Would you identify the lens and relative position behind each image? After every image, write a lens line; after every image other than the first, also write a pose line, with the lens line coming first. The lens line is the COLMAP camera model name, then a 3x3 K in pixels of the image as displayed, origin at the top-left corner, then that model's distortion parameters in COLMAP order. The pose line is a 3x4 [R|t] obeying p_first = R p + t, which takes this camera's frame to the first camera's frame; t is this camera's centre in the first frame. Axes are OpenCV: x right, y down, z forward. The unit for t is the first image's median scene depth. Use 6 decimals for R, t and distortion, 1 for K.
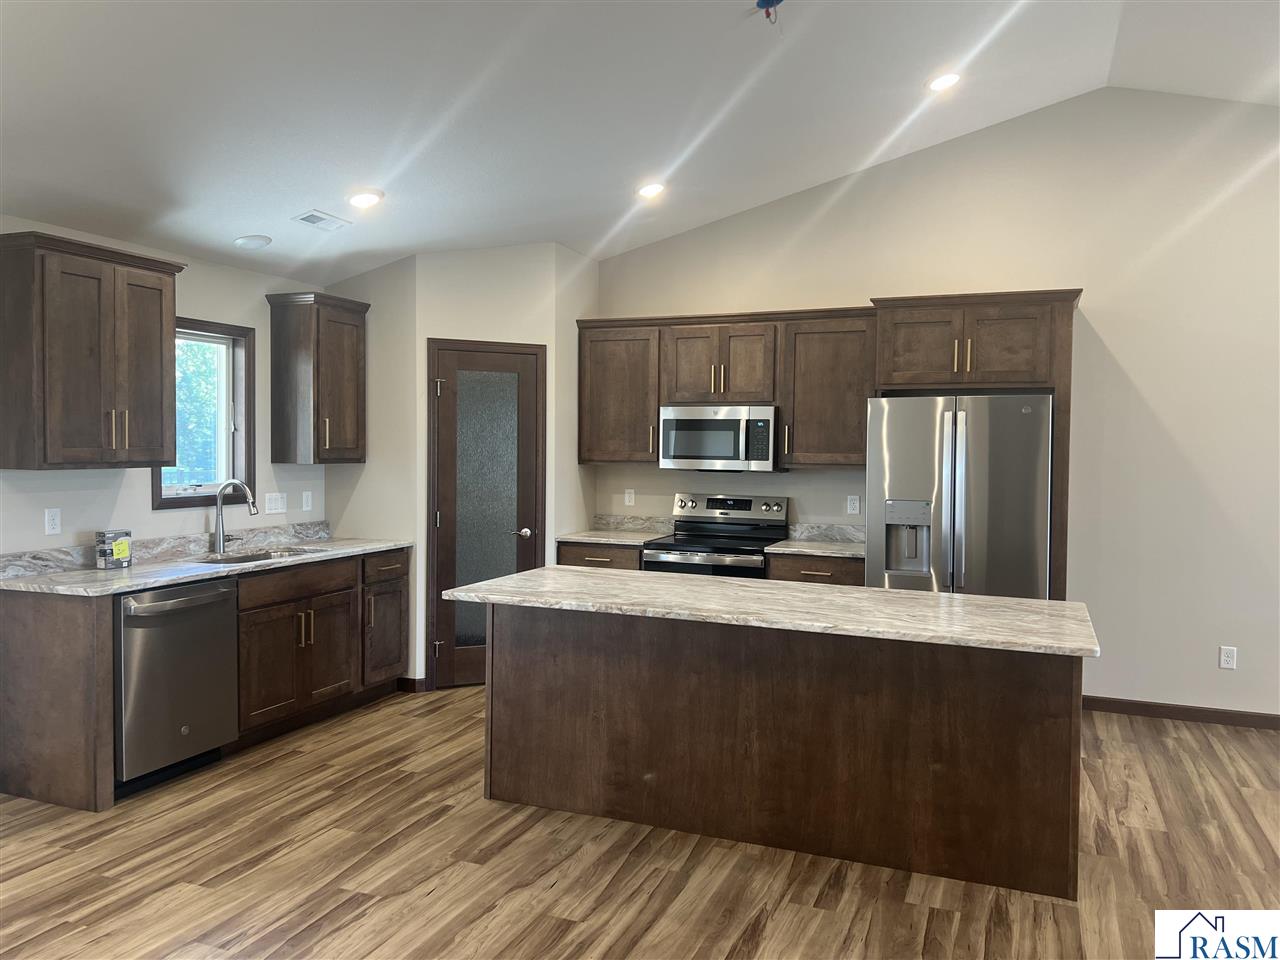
lens RADIAL K [[966.4, 0, 640.0], [0, 966.4, 480.0], [0, 0, 1]] dist [0.090127, -0.129325]
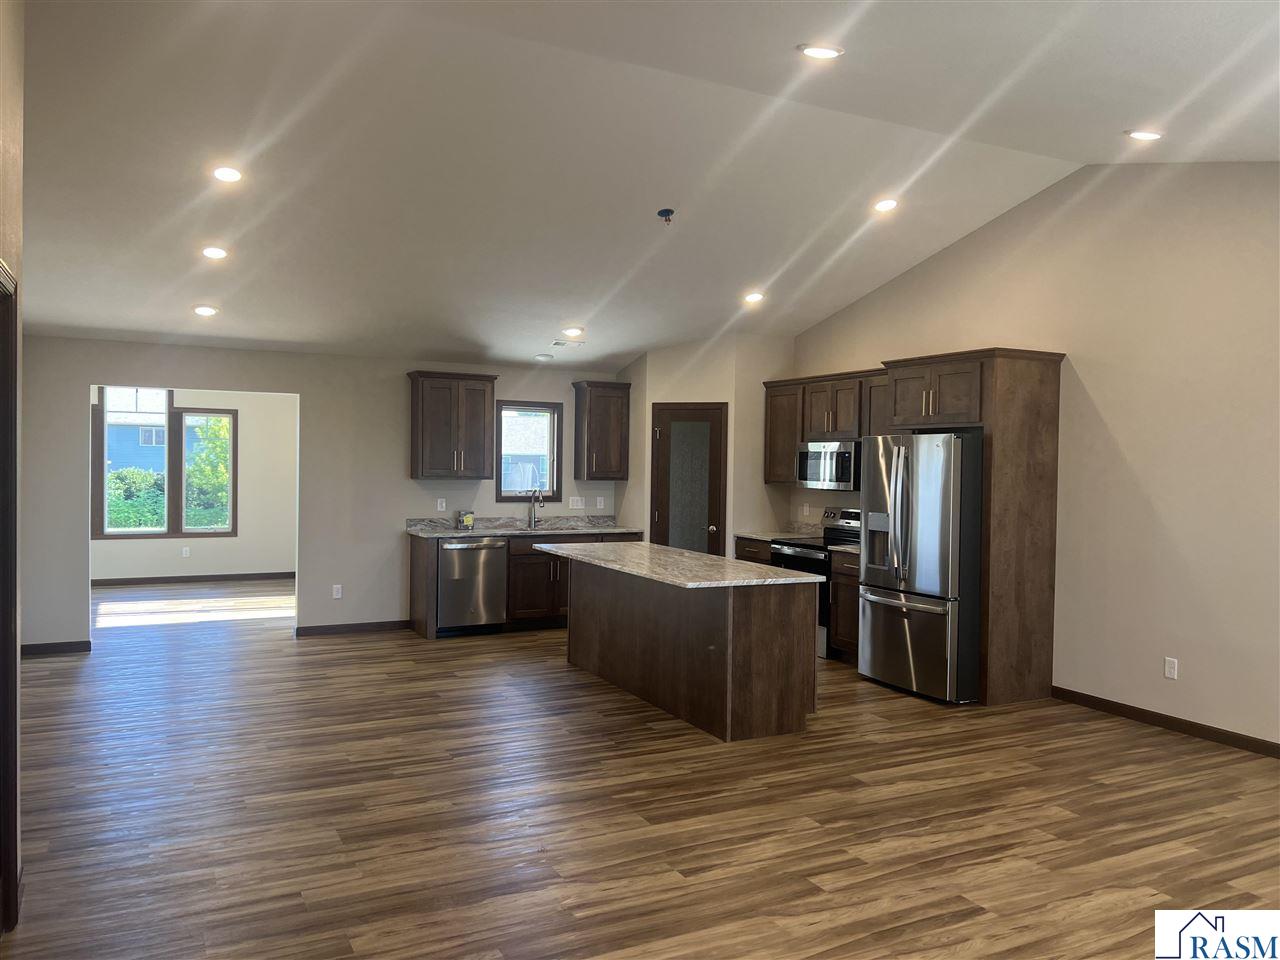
lens RADIAL K [[966.4, 0, 640.0], [0, 966.4, 480.0], [0, 0, 1]] dist [0.090127, -0.129325]
pose [[0.752461, 0.012973, -0.658509, 0.884439], [-0.031453, 0.999373, -0.016252, 0.008131], [0.657886, 0.032941, 0.752397, -0.223381]]
